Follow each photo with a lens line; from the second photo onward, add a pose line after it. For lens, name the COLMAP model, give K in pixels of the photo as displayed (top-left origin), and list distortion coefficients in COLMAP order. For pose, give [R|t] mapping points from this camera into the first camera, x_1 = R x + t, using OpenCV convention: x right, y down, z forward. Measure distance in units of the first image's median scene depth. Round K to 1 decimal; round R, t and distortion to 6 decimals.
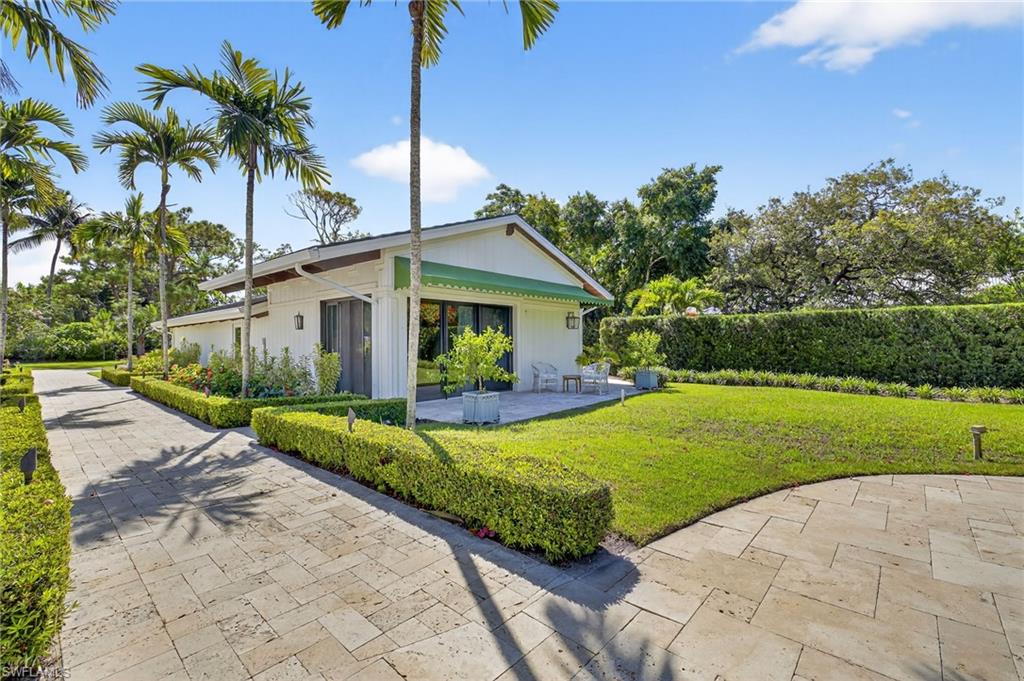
lens RADIAL K [[428.1, 0, 512.0], [0, 428.1, 340.5], [0, 0, 1]] dist [0.000529, -0.000191]
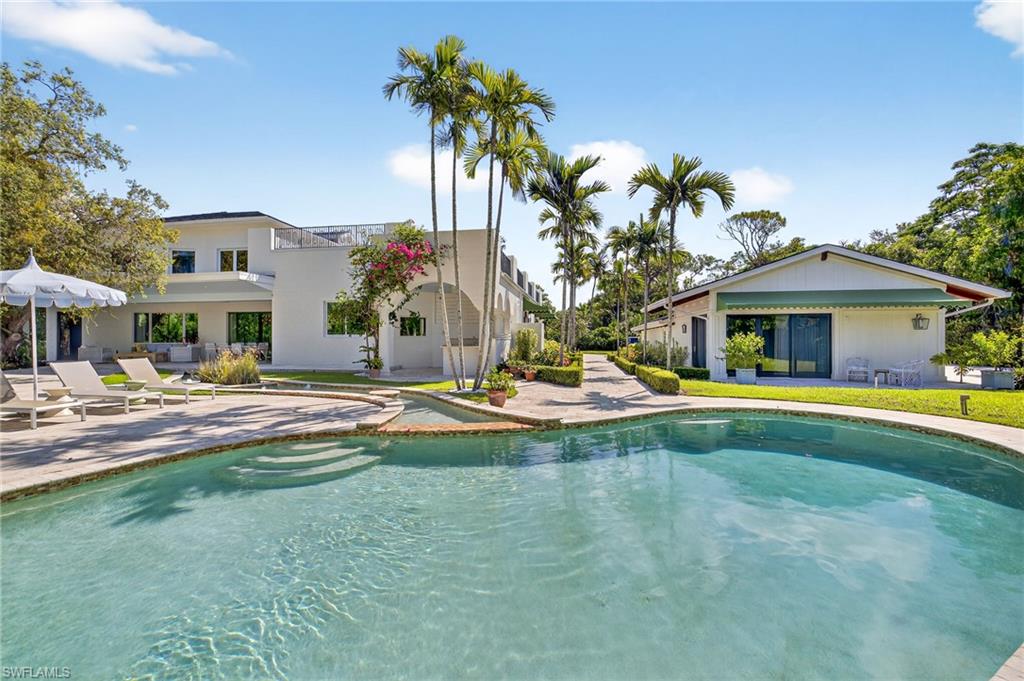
lens RADIAL K [[428.1, 0, 512.0], [0, 428.1, 340.5], [0, 0, 1]] dist [0.000529, -0.000191]
pose [[0.529135, 0.006461, -0.848513, 0.215209], [-0.000306, 0.999972, 0.007424, -0.003010], [0.848538, -0.003668, 0.529122, -0.183379]]
